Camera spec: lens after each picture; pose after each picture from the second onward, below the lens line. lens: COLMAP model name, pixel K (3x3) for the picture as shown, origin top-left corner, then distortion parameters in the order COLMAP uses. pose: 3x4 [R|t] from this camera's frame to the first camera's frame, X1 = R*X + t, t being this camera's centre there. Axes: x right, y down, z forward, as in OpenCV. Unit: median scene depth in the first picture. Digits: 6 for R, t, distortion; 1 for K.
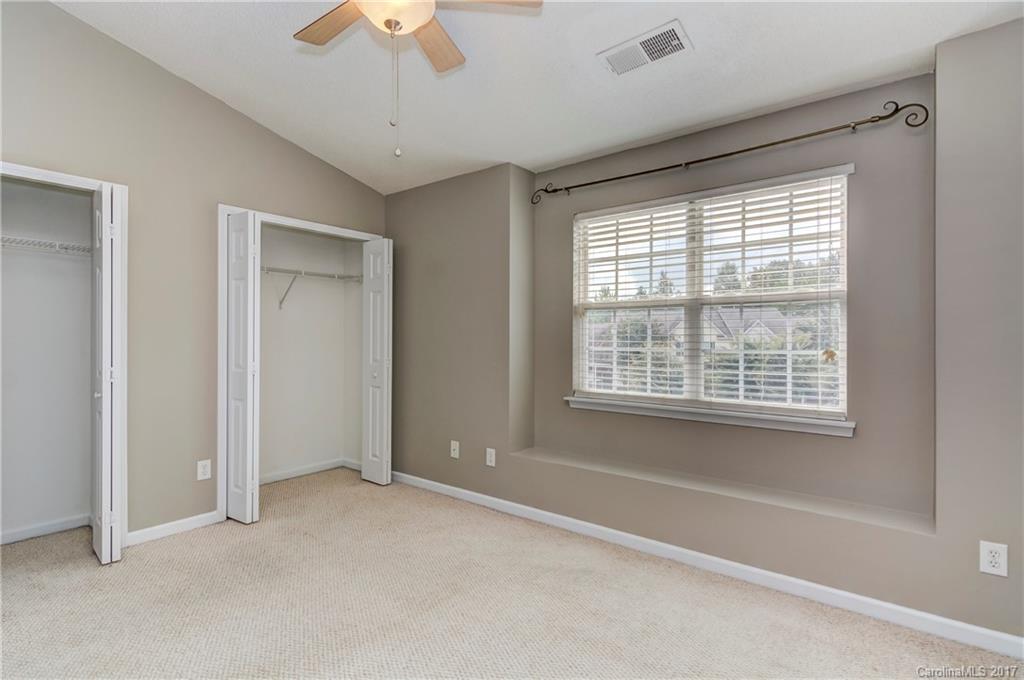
lens RADIAL K [[489.1, 0, 512.0], [0, 489.1, 340.0], [0, 0, 1]] dist [0.003110, -0.001888]
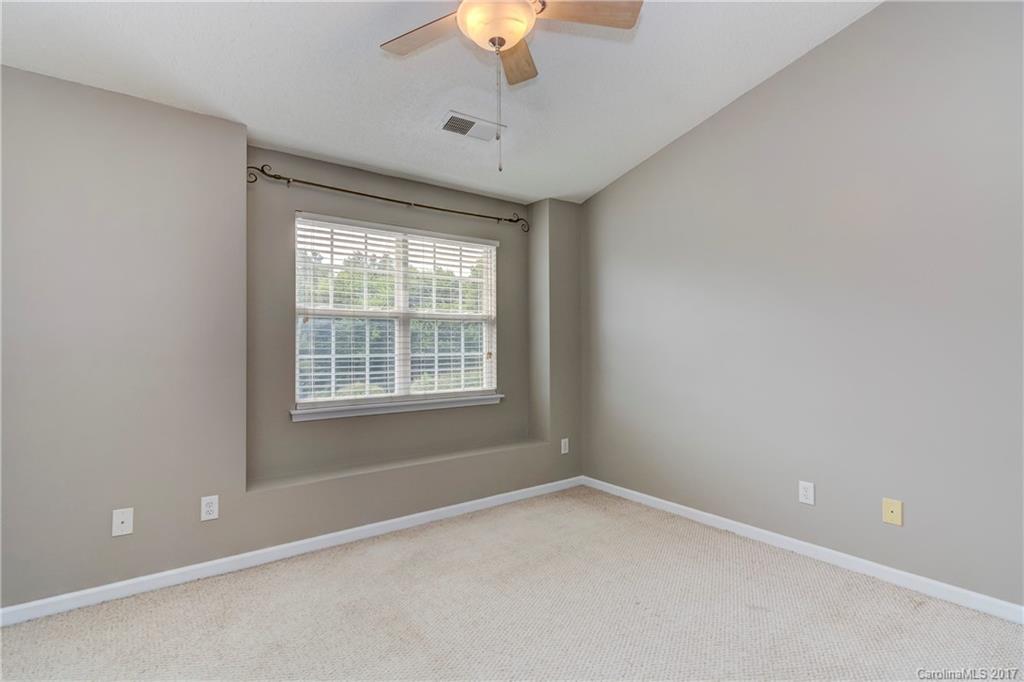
lens RADIAL K [[489.1, 0, 512.0], [0, 489.1, 341.0], [0, 0, 1]] dist [0.003110, -0.001888]
pose [[0.252507, 0.001008, 0.967595, -0.664642], [0.003782, 0.999991, -0.002029, -0.009466], [-0.967588, 0.004172, 0.252501, 0.382457]]
